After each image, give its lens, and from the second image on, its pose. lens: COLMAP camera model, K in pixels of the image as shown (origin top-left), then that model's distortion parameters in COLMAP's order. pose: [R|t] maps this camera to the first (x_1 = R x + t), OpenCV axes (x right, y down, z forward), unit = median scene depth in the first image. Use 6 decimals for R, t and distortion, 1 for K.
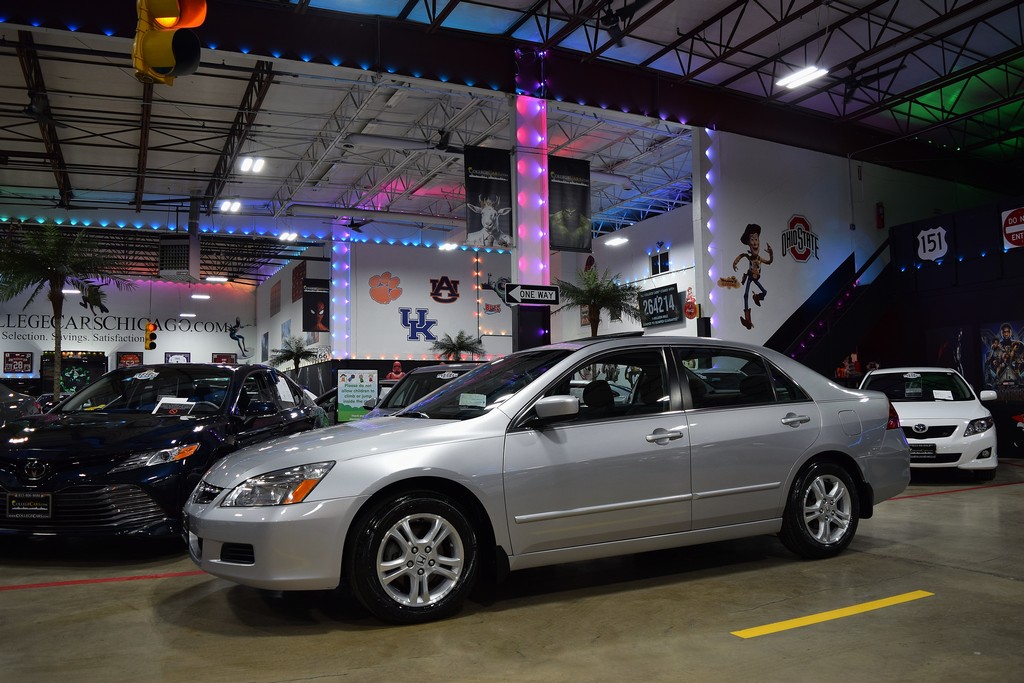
lens RADIAL K [[799.2, 0, 514.5], [0, 799.2, 336.0], [0, 0, 1]] dist [-0.076610, 0.005672]
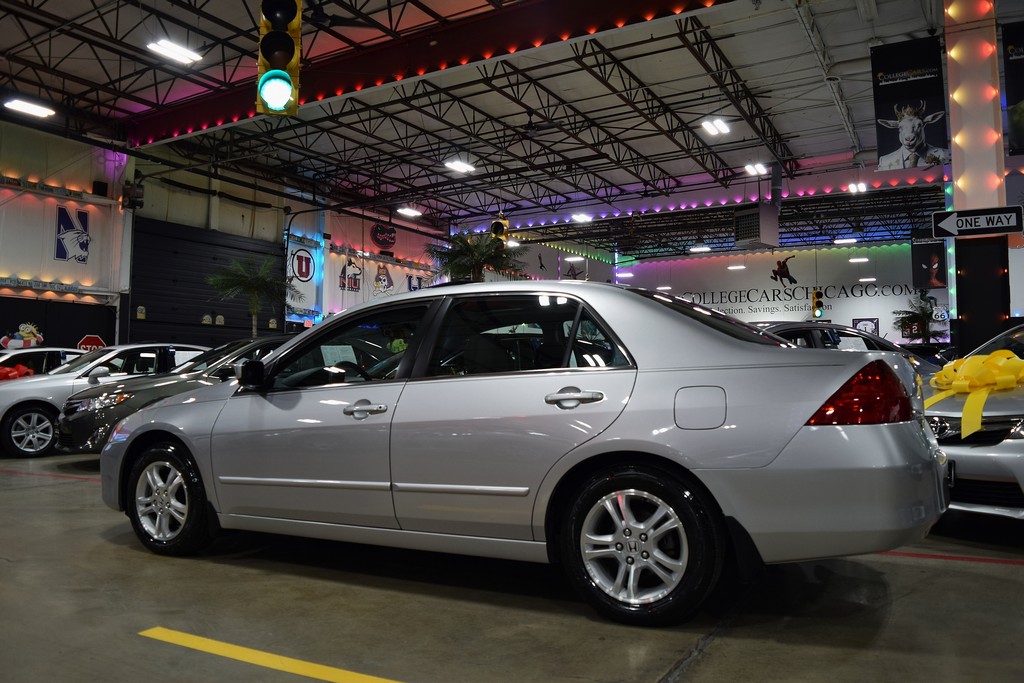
lens RADIAL K [[799.2, 0, 514.5], [0, 799.2, 336.0], [0, 0, 1]] dist [-0.076610, 0.005672]
pose [[0.582813, -0.028322, -0.812112, 0.344100], [0.062260, 0.998011, 0.009875, 0.018324], [0.810217, -0.056318, 0.583418, 0.231192]]
